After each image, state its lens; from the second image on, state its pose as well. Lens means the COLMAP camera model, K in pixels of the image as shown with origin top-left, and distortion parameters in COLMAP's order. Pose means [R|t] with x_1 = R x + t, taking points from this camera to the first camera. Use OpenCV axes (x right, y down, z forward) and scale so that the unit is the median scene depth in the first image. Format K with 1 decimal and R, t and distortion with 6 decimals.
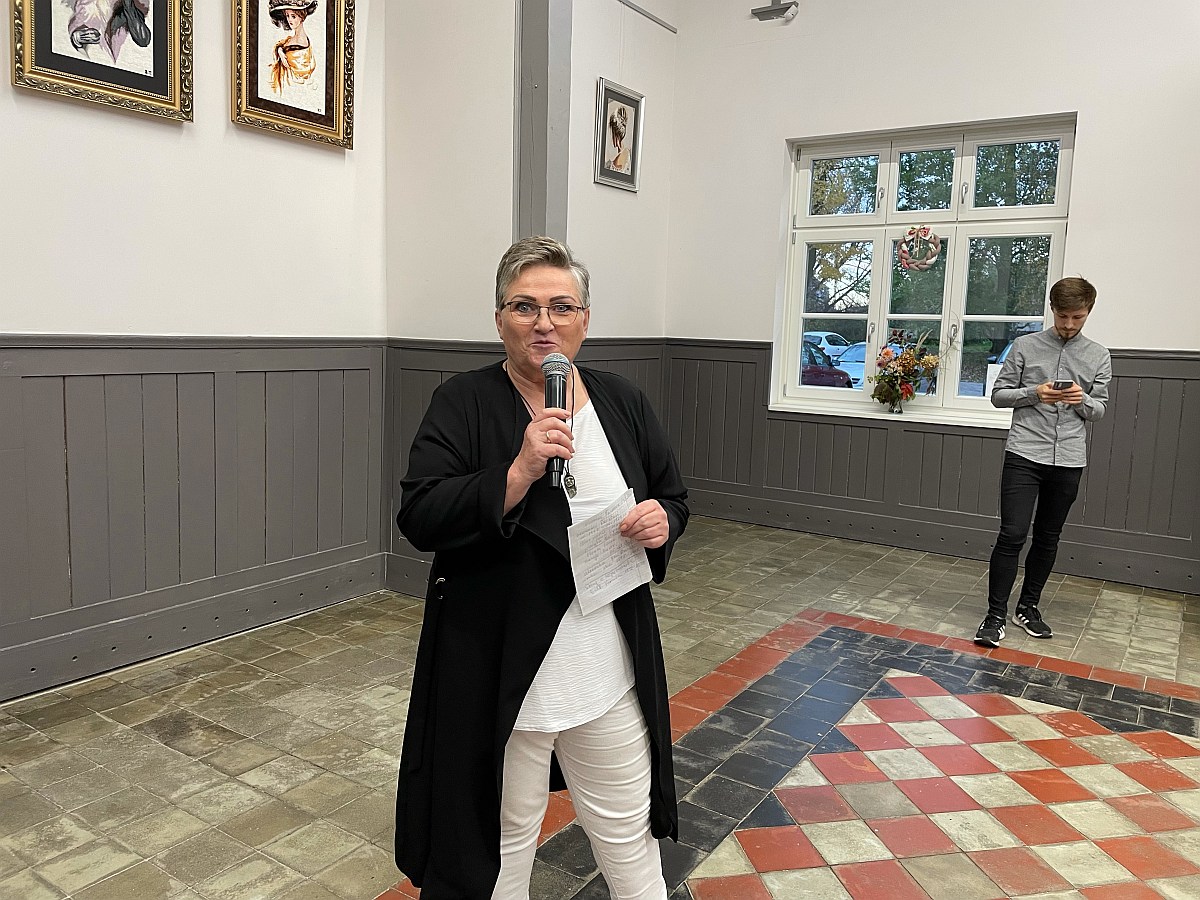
lens RADIAL K [[903.5, 0, 597.2], [0, 903.5, 451.4], [0, 0, 1]] dist [0.060143, -0.080625]
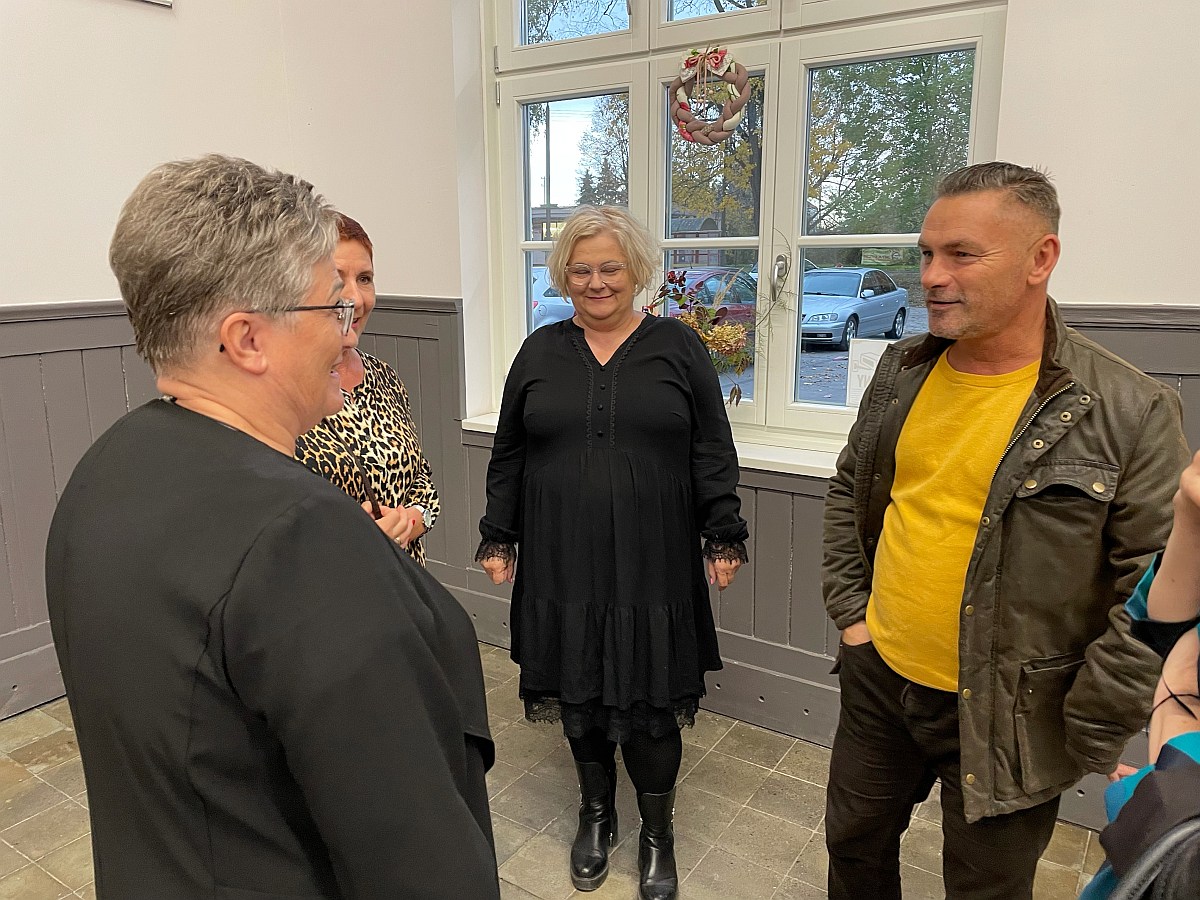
lens RADIAL K [[903.5, 0, 600.6], [0, 903.5, 446.8], [0, 0, 1]] dist [0.060143, -0.080625]
pose [[0.999341, -0.036170, 0.003196, 0.287982], [0.035861, 0.996938, 0.069492, -0.074936], [-0.005700, -0.069332, 0.997577, 0.510576]]
